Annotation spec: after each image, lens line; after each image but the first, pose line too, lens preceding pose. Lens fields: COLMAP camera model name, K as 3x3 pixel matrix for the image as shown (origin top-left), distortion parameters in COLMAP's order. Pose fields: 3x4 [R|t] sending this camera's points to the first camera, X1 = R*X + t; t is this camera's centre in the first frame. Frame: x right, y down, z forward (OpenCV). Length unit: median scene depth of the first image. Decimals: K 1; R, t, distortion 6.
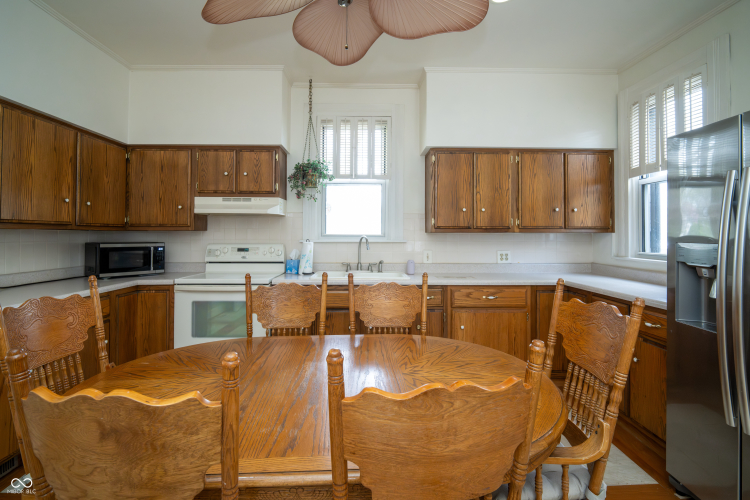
lens RADIAL K [[367.8, 0, 386.3], [0, 367.8, 233.3], [0, 0, 1]] dist [-0.007561, -0.001105]
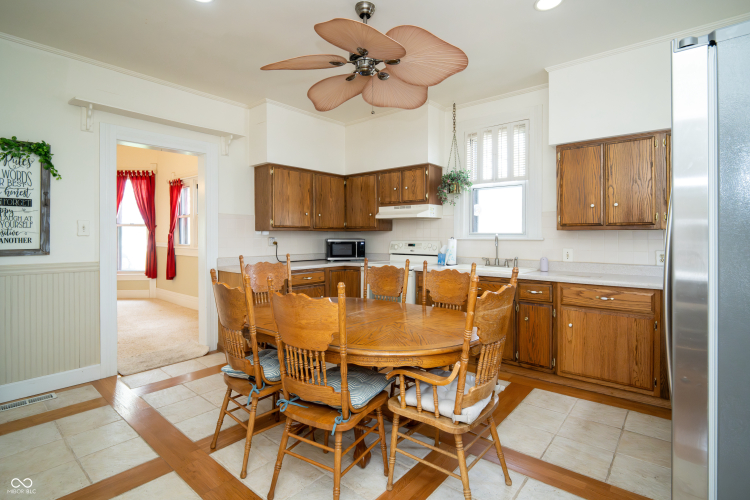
lens RADIAL K [[367.8, 0, 373.7], [0, 367.8, 242.6], [0, 0, 1]] dist [-0.007561, -0.001105]
pose [[0.748182, 0.010662, -0.663408, 0.410839], [0.004948, 0.999753, 0.021647, 0.007700], [0.663475, -0.019478, 0.747945, -0.080803]]
